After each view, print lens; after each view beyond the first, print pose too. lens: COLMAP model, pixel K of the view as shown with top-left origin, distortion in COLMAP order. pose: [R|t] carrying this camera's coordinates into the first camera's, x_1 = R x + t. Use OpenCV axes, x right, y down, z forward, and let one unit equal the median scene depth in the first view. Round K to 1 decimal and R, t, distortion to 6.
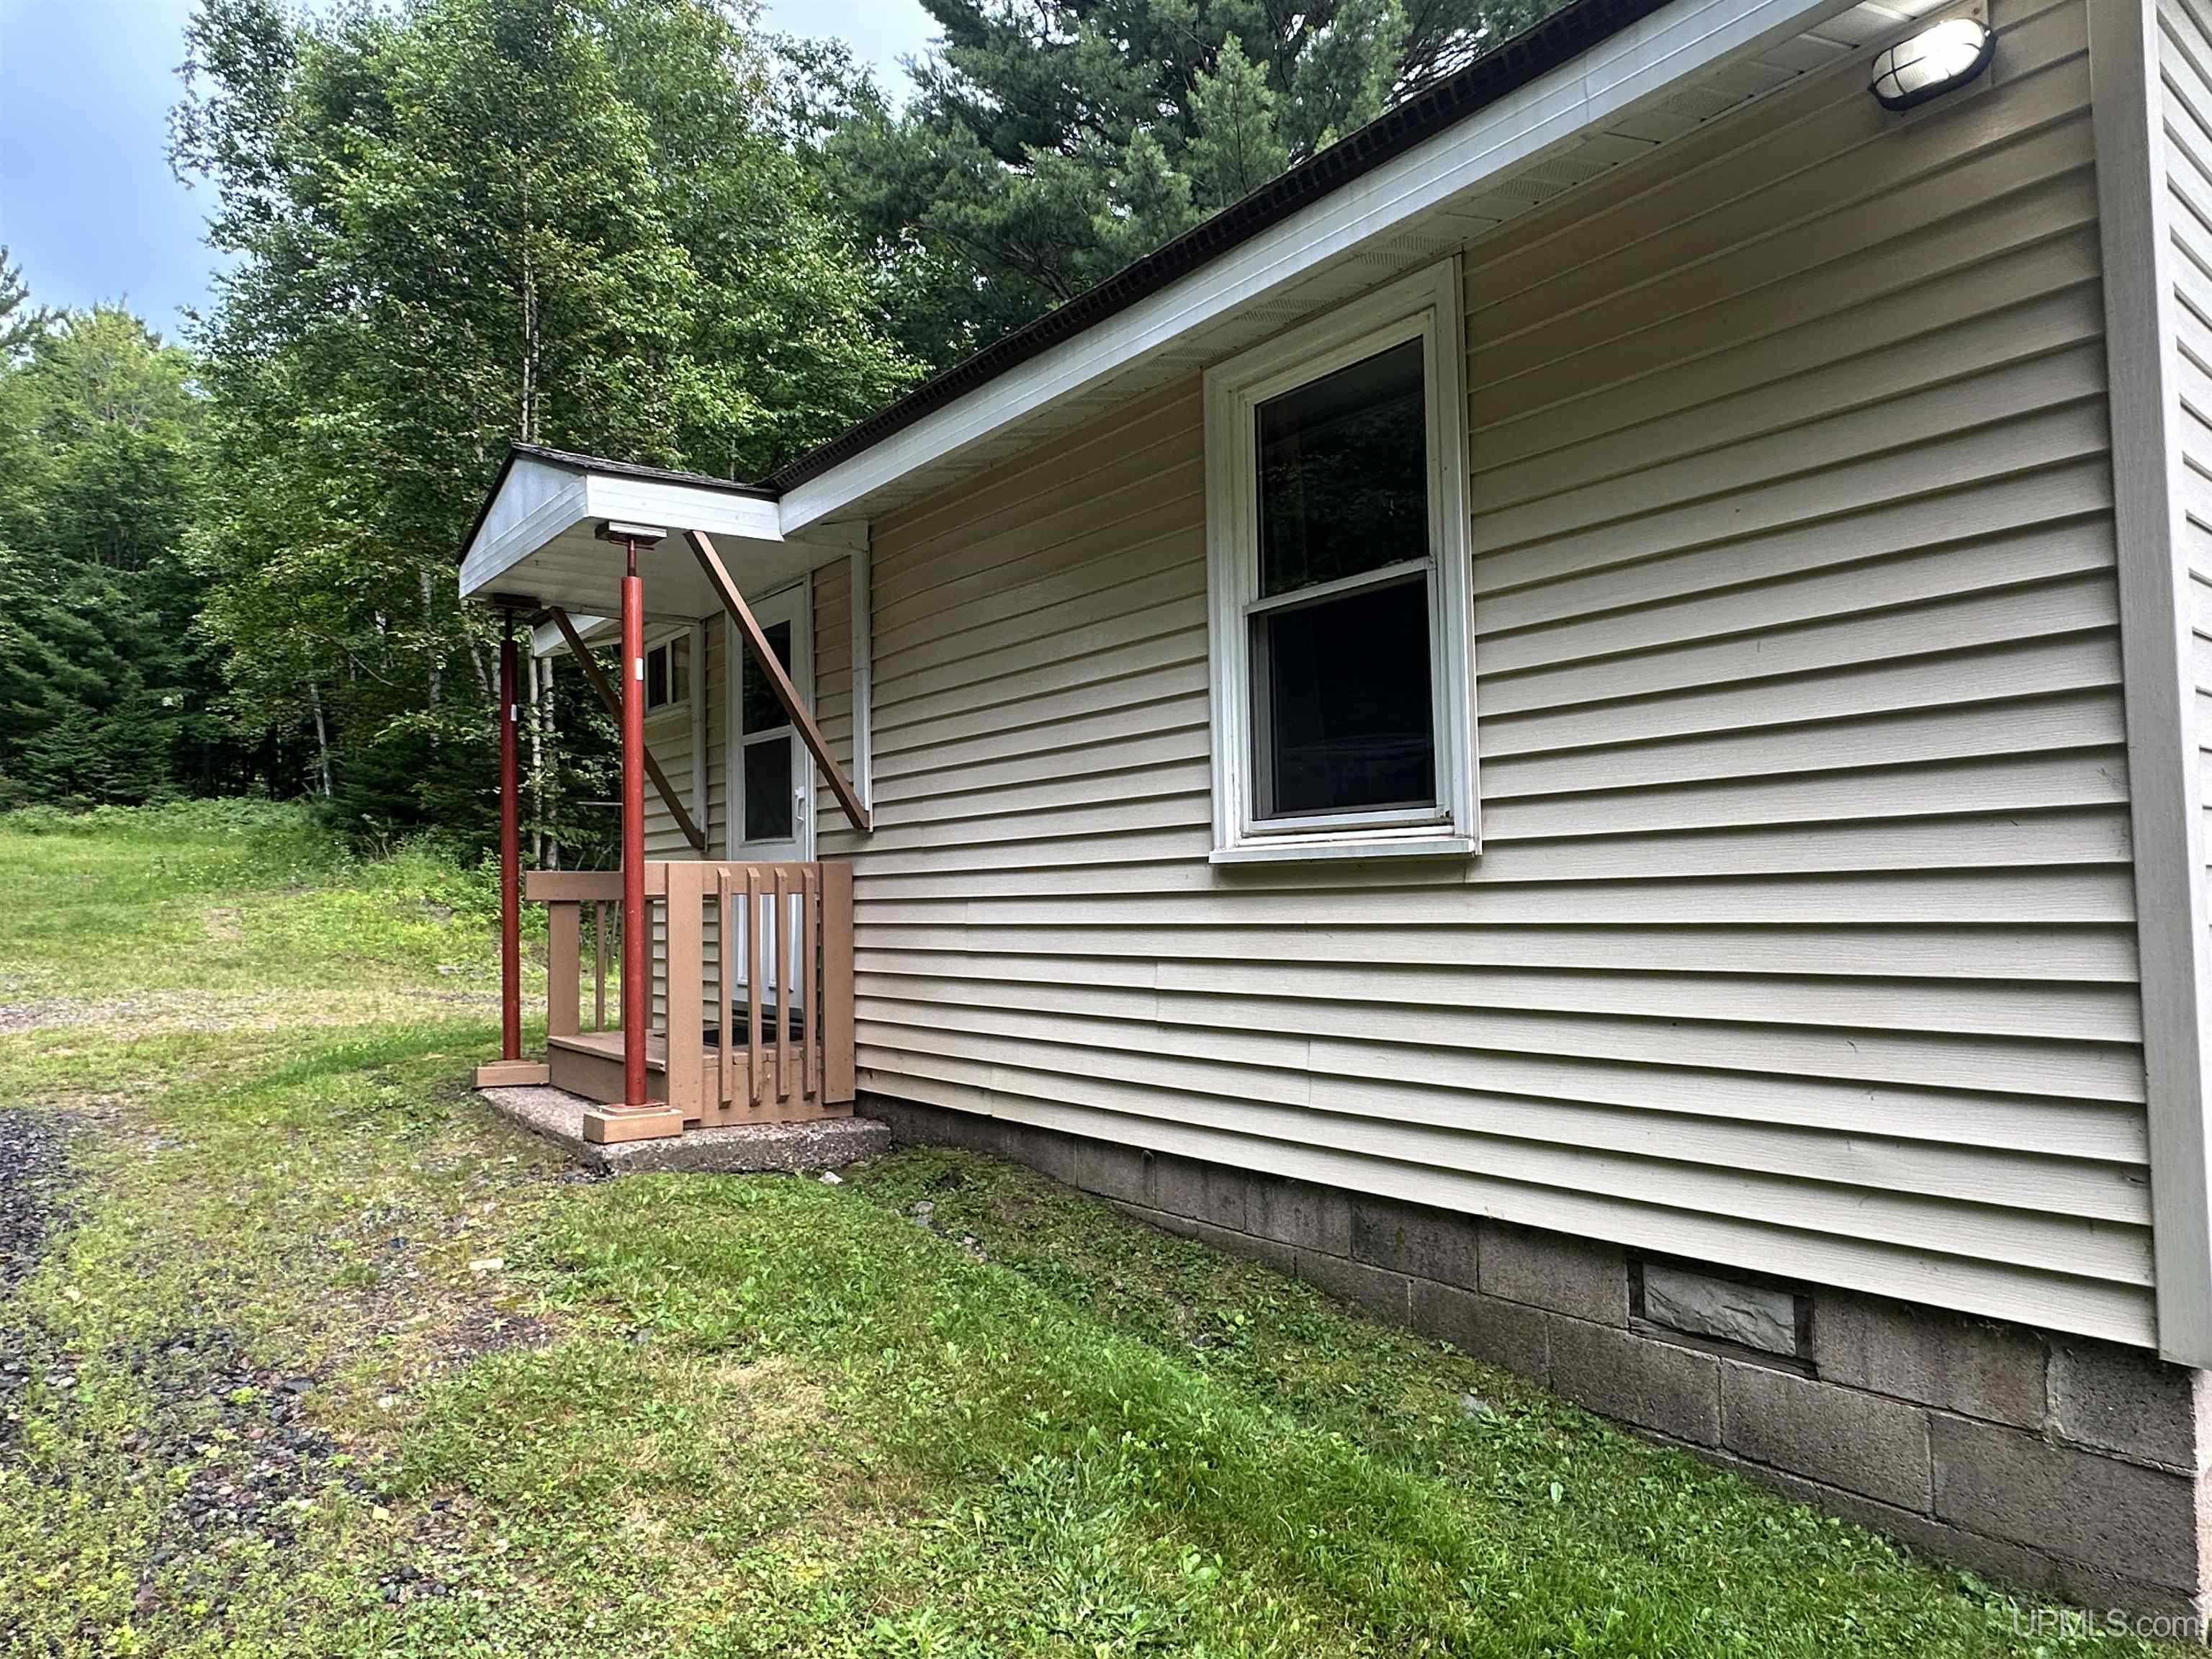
lens RADIAL K [[1342.0, 0, 1107.3], [0, 1342.0, 828.2], [0, 0, 1]] dist [-0.001721, 0.000420]
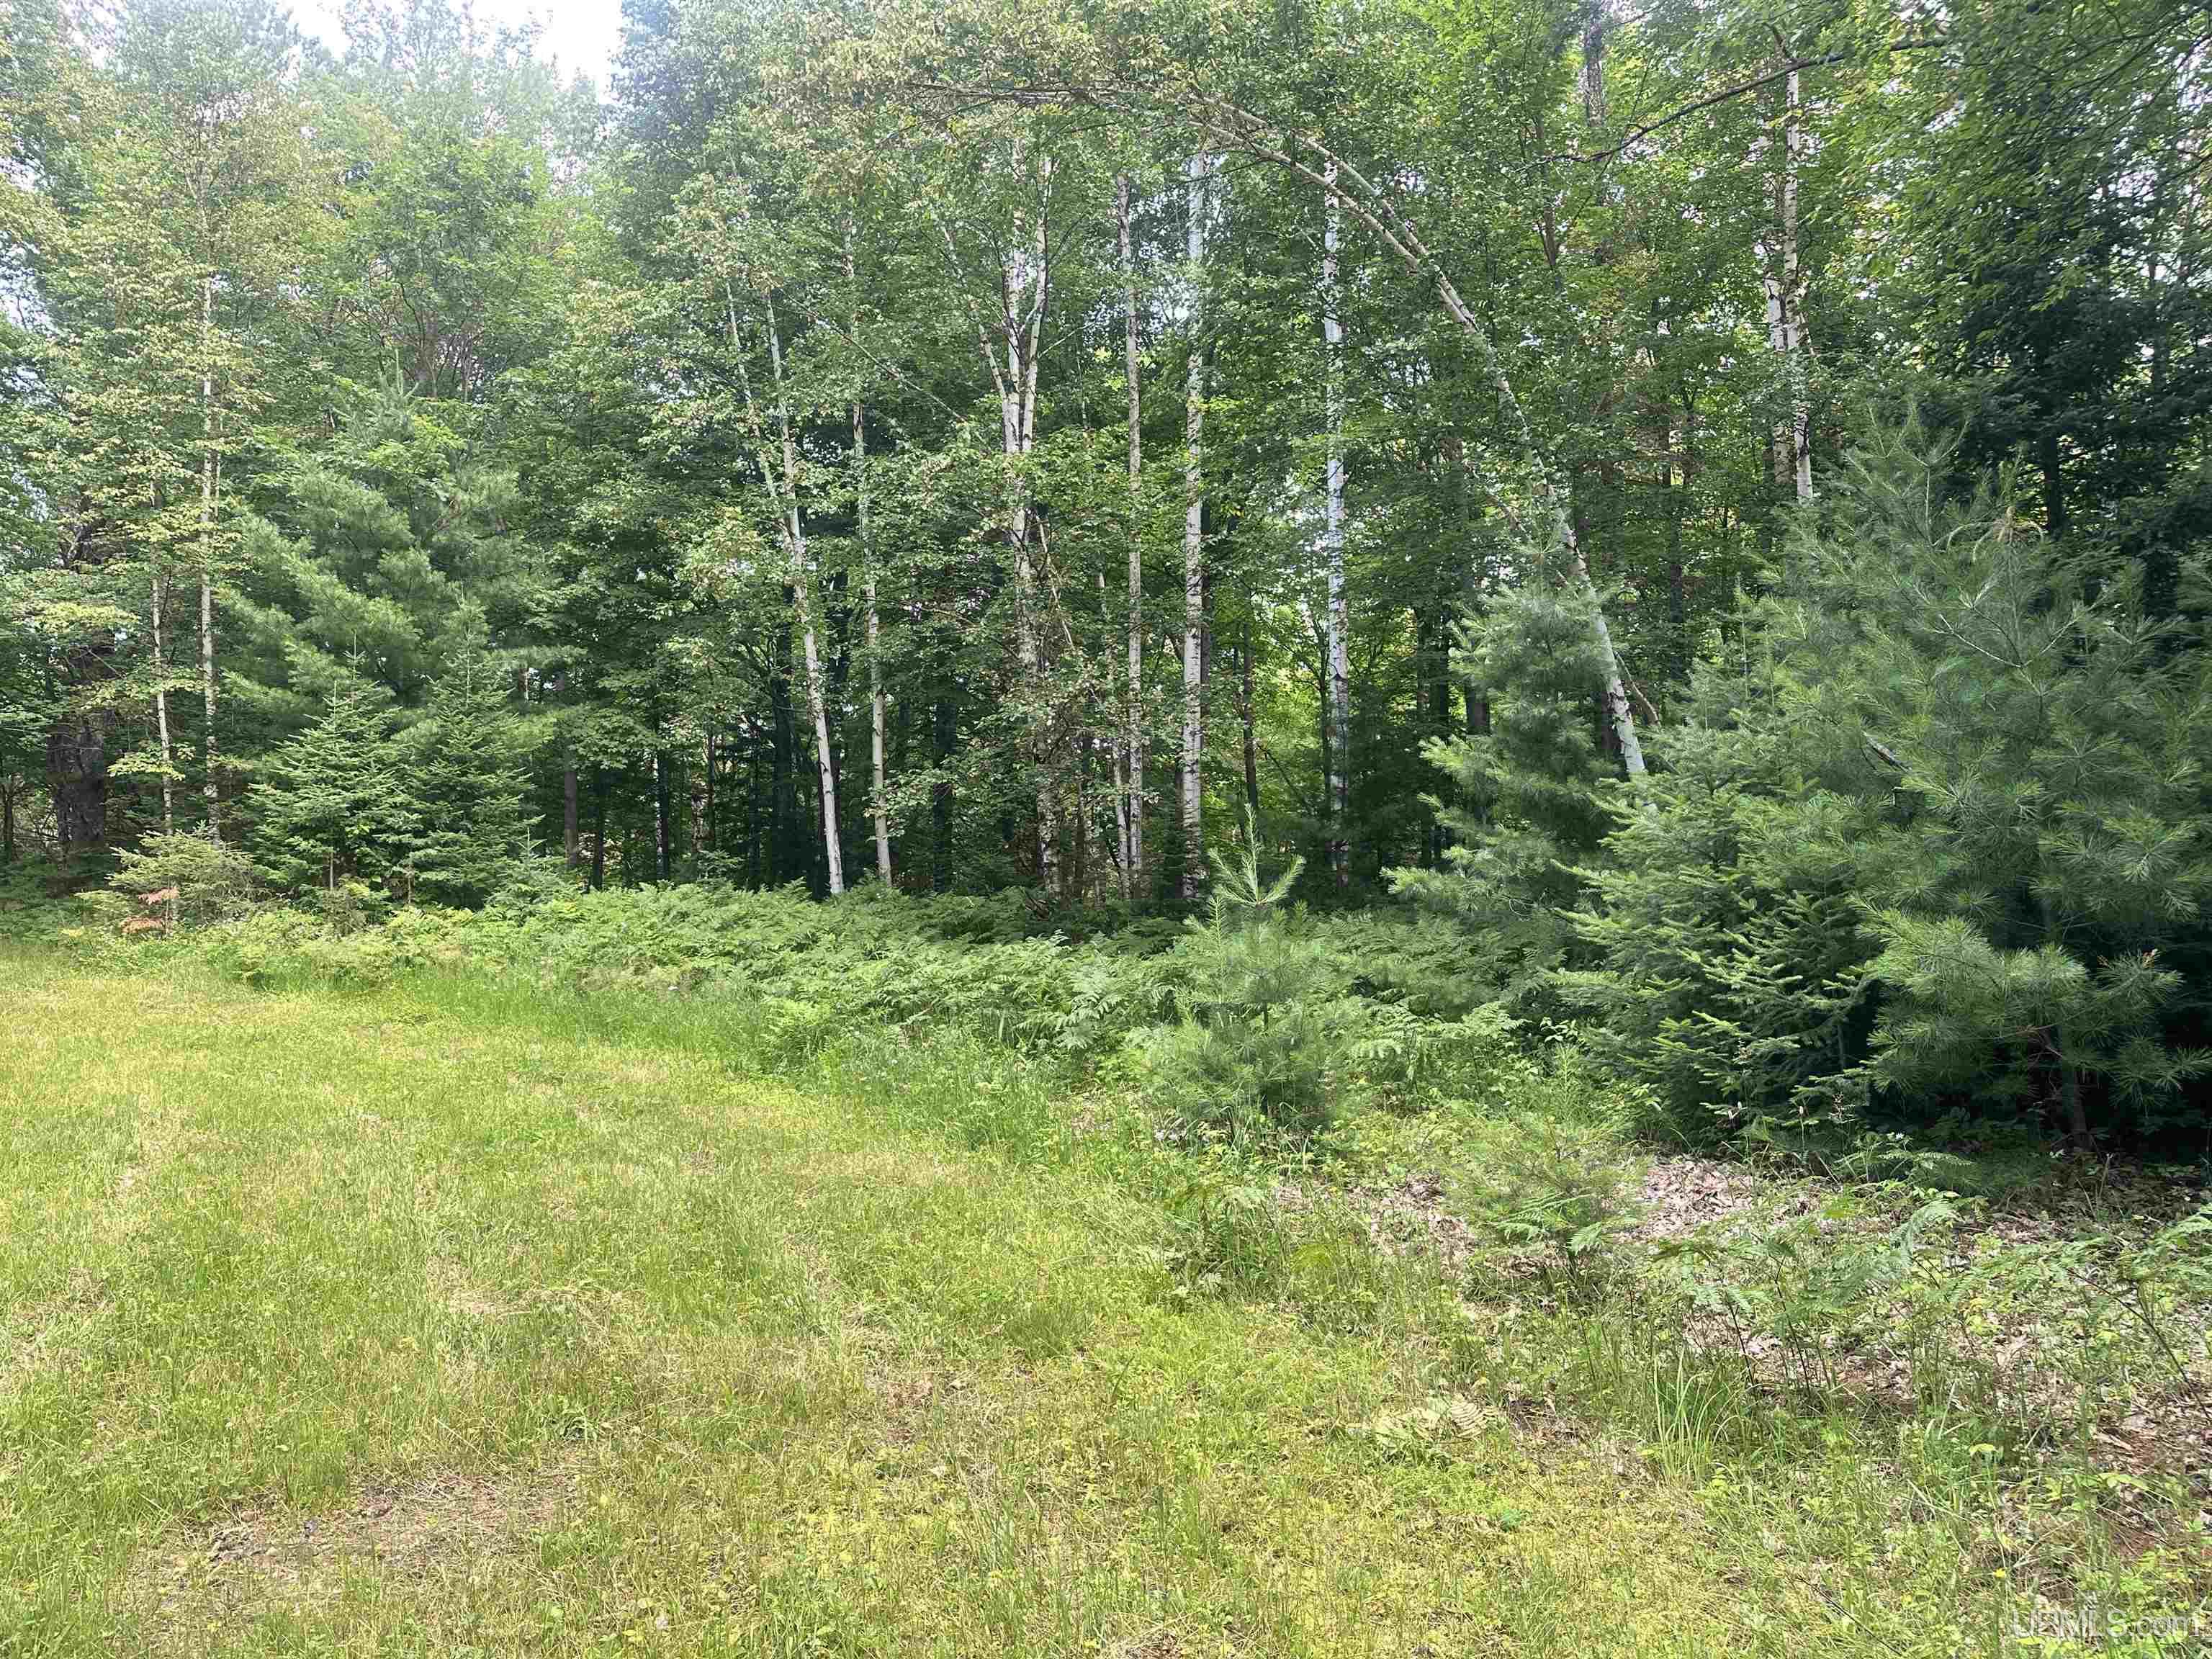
lens RADIAL K [[1550.2, 0, 1105.0], [0, 1550.2, 830.7], [0, 0, 1]] dist [0.006301, 0.000585]
pose [[0.977227, -0.014141, -0.211725, -0.421265], [0.005249, 0.999083, -0.042499, -0.019298], [0.212132, 0.040419, 0.976405, 0.557370]]
